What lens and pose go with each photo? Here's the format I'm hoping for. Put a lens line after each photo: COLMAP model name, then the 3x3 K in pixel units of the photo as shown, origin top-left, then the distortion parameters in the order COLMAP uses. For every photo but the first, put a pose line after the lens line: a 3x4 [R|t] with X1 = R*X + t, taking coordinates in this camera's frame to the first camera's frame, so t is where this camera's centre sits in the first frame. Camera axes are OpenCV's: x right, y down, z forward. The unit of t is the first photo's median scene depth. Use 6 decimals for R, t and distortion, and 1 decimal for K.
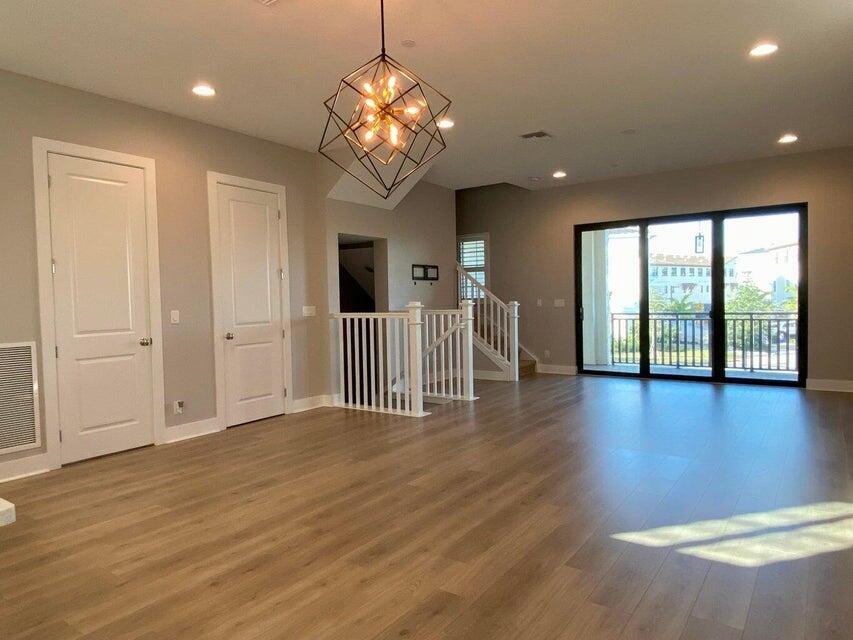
lens RADIAL K [[565.0, 0, 426.5], [0, 565.0, 320.0], [0, 0, 1]] dist [0.049465, -0.049268]
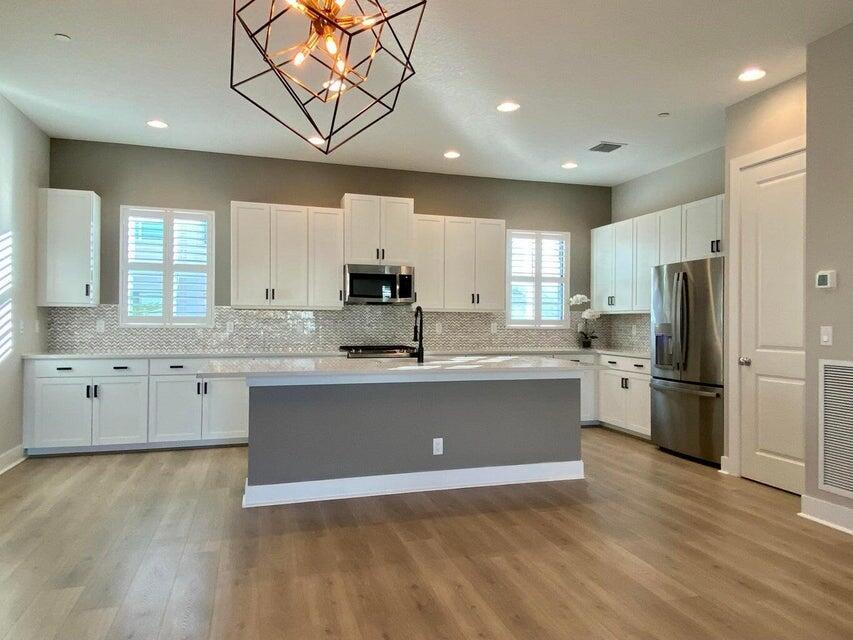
lens RADIAL K [[565.0, 0, 426.5], [0, 565.0, 320.0], [0, 0, 1]] dist [0.049465, -0.049268]
pose [[-0.622975, 0.010292, -0.782174, 0.265847], [-0.023724, 0.999205, 0.032043, -0.030037], [0.781882, 0.038518, -0.622236, 1.072296]]
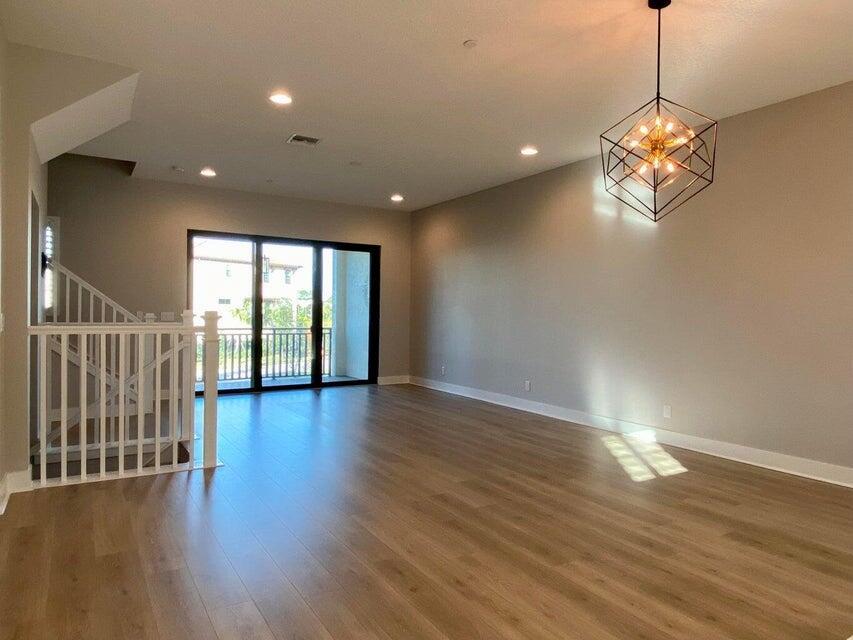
lens RADIAL K [[565.0, 0, 426.5], [0, 565.0, 320.0], [0, 0, 1]] dist [0.049465, -0.049268]
pose [[0.406670, 0.015026, 0.913451, -0.928137], [0.011298, 0.999706, -0.021475, -0.002769], [-0.913505, 0.019053, 0.406381, 0.681557]]
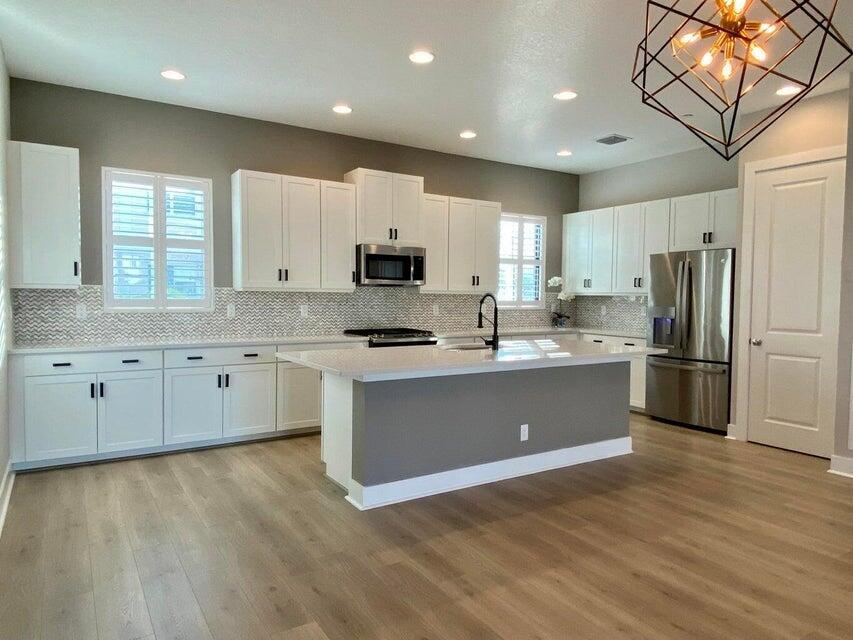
lens RADIAL K [[565.0, 0, 426.5], [0, 565.0, 320.0], [0, 0, 1]] dist [0.049465, -0.049268]
pose [[-0.393102, 0.054798, -0.917861, 0.475257], [-0.035678, 0.996562, 0.074777, -0.047038], [0.918803, 0.062143, -0.389795, 0.675828]]
